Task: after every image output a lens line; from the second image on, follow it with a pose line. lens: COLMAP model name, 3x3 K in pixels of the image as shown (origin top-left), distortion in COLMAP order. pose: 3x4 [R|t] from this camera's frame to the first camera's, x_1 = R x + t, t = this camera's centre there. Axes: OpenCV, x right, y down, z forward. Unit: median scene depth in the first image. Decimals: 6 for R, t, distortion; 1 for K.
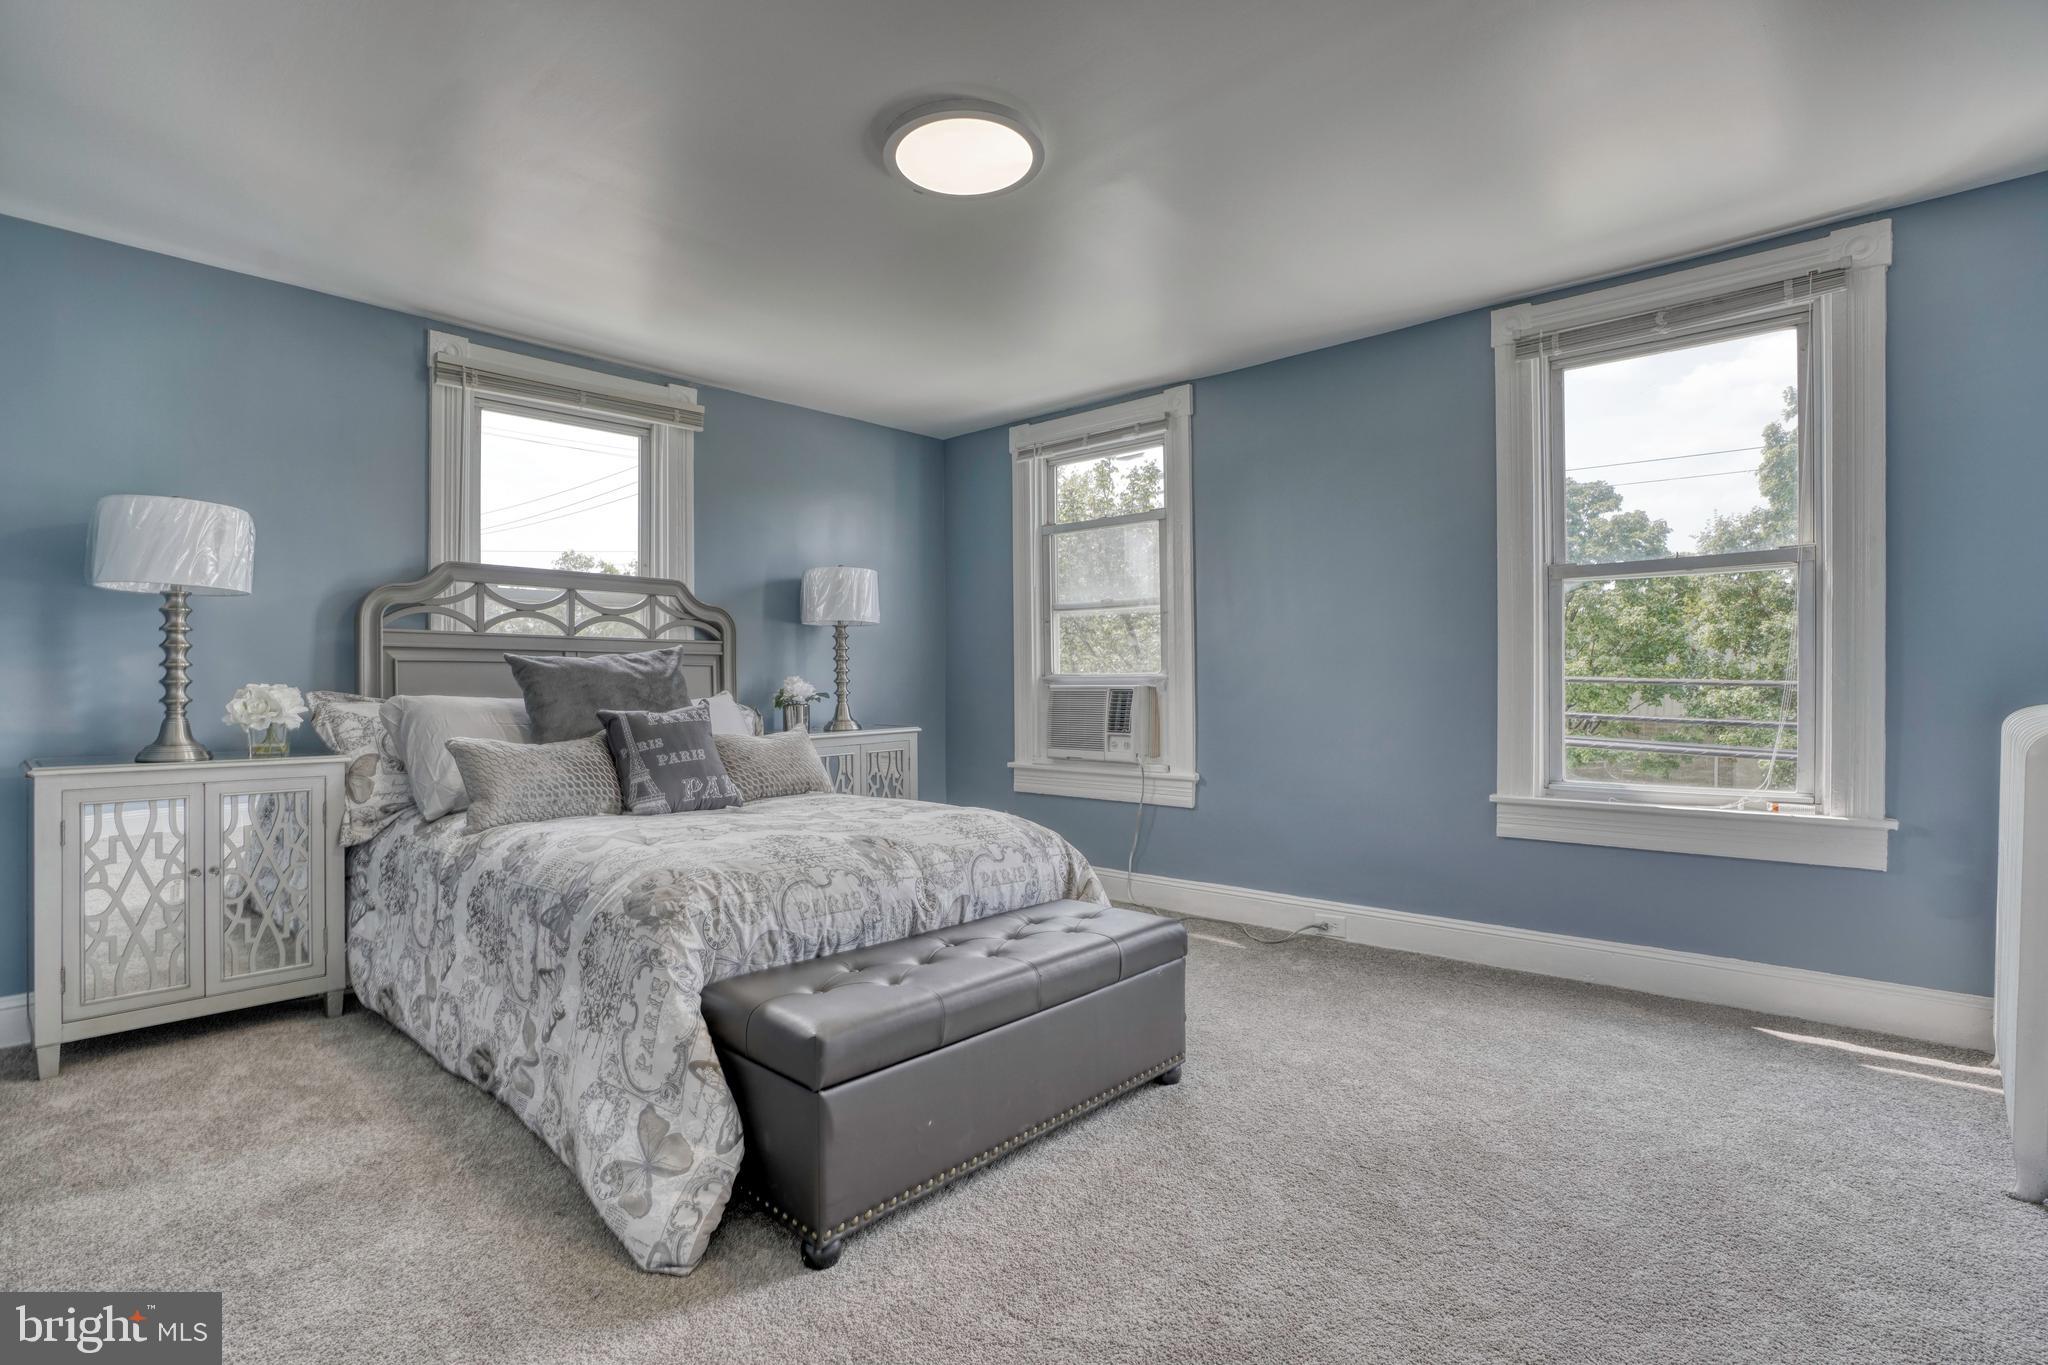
lens RADIAL K [[941.4, 0, 998.6], [0, 941.4, 680.7], [0, 0, 1]] dist [-0.064440, 0.027868]
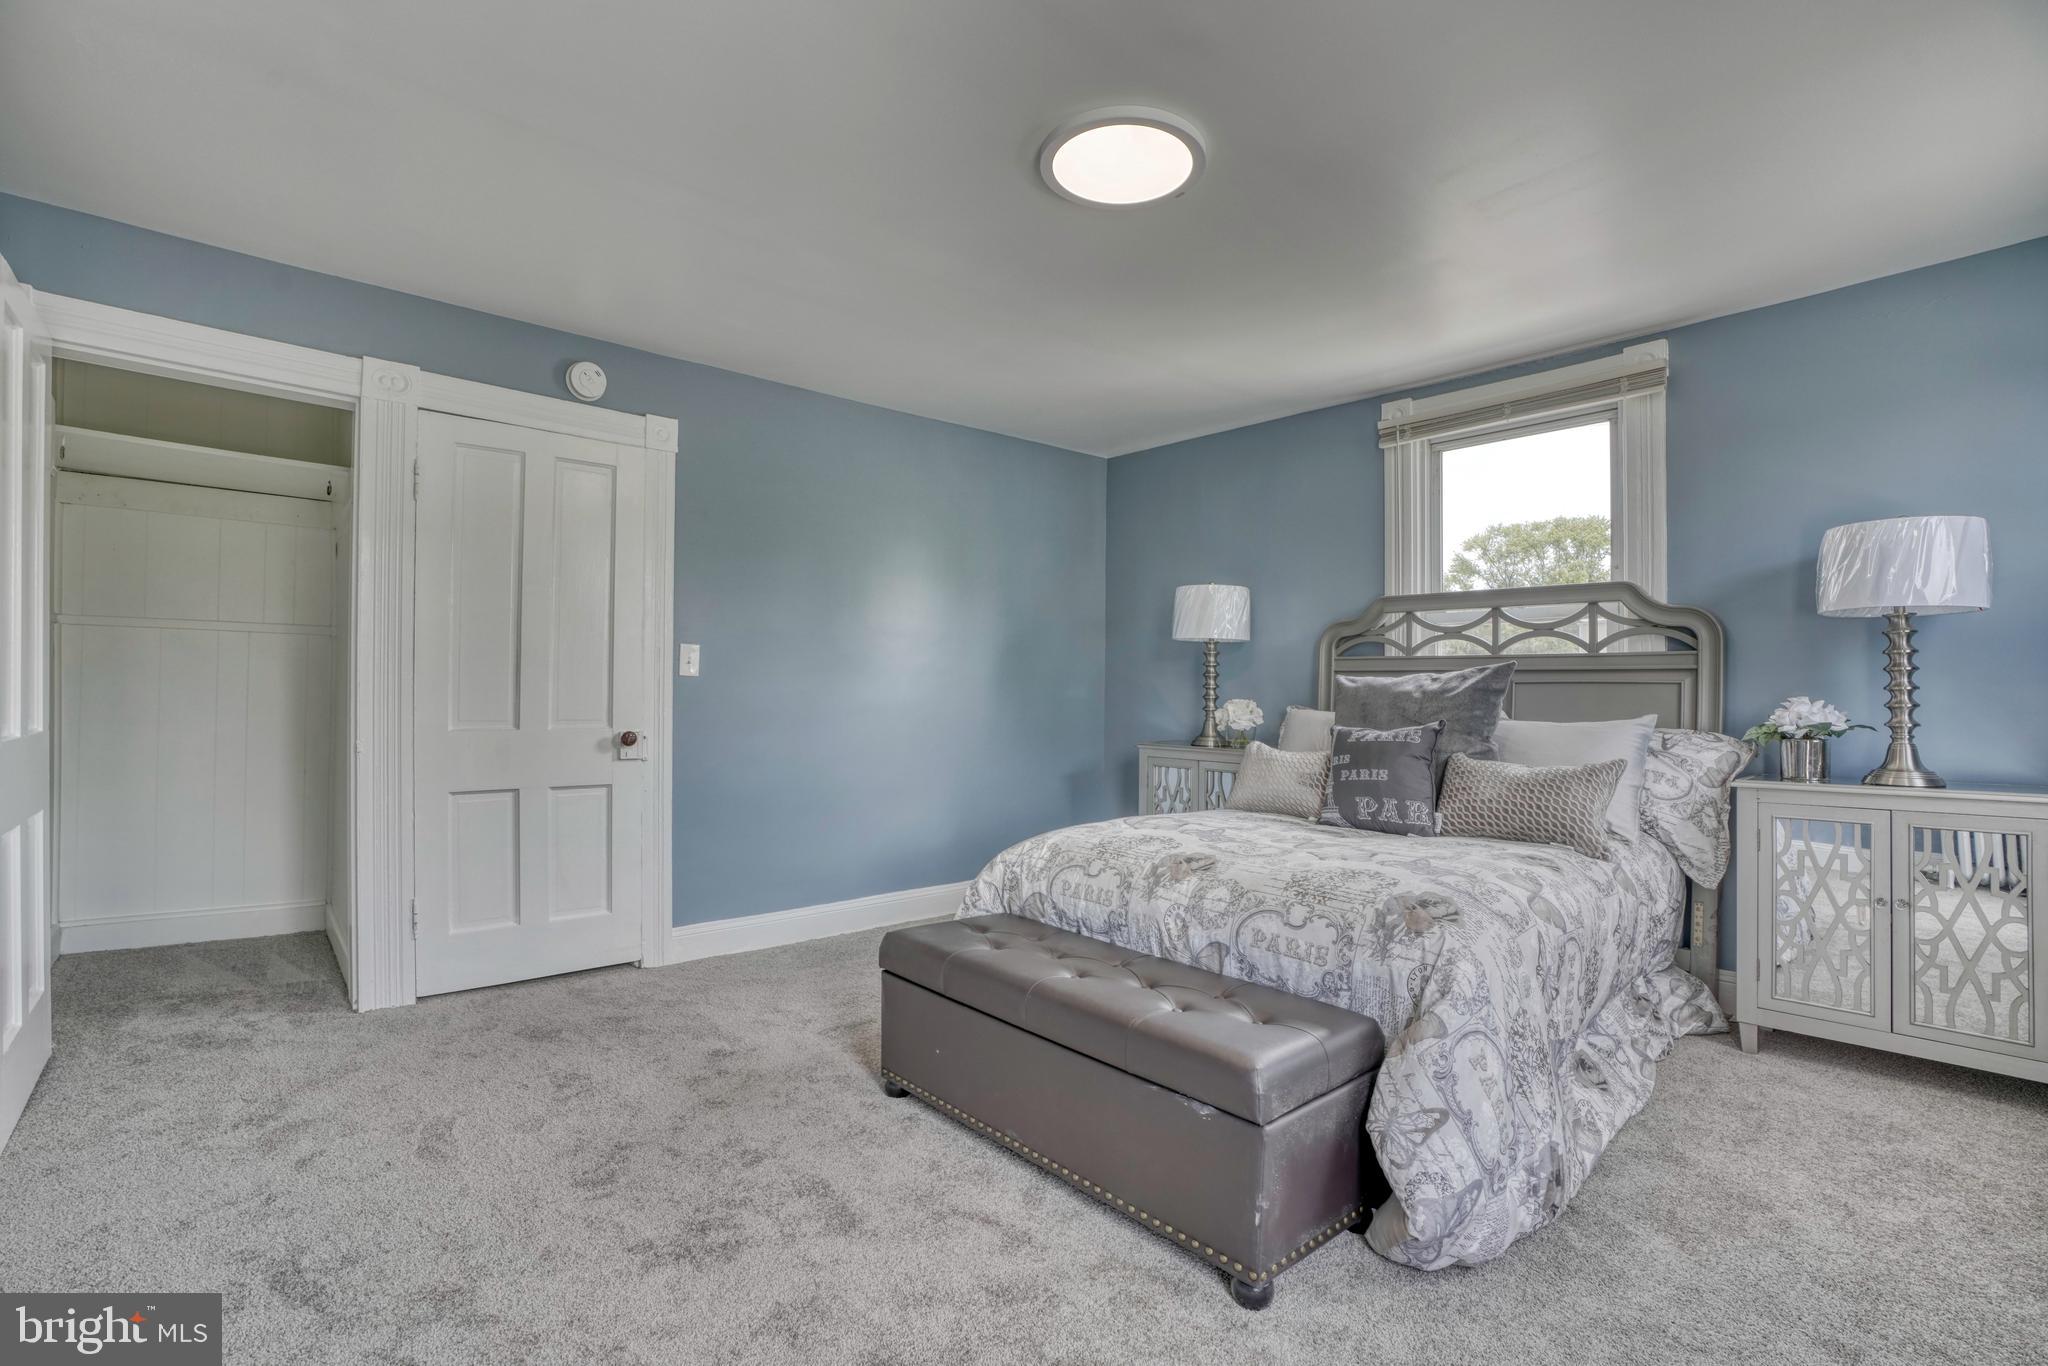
lens RADIAL K [[931.4, 0, 1023.8], [0, 931.4, 669.1], [0, 0, 1]] dist [-0.032739, 0.000170]
pose [[-0.061892, -0.027612, -0.997701, 0.496755], [-0.012648, 0.999559, -0.026878, -0.000283], [0.998003, 0.010955, -0.062214, 0.511387]]
